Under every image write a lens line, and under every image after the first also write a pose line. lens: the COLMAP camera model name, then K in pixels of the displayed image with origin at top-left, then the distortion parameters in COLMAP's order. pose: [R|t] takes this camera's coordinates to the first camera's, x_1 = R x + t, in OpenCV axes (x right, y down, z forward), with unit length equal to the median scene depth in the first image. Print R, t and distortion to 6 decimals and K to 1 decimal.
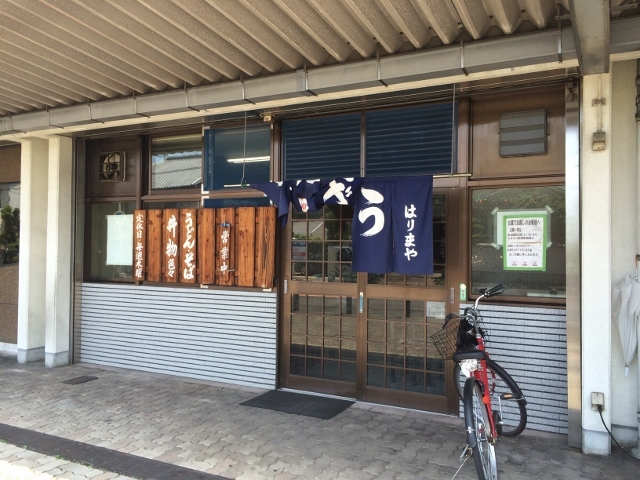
lens RADIAL K [[548.5, 0, 320.0], [0, 548.5, 240.0], [0, 0, 1]] dist [0.041611, -0.012605]
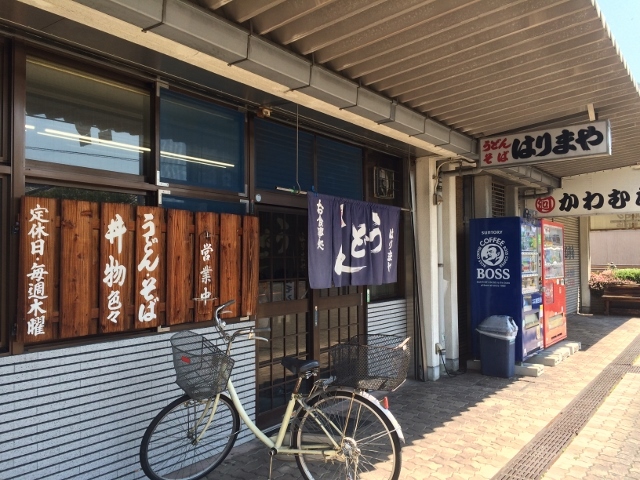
lens RADIAL K [[548.5, 0, 320.0], [0, 548.5, 240.0], [0, 0, 1]] dist [0.041611, -0.012605]
pose [[0.149670, 0.022976, 0.988469, -0.822739], [0.006458, 0.999686, -0.024215, -0.003346], [-0.988715, 0.010008, 0.149475, 0.717832]]
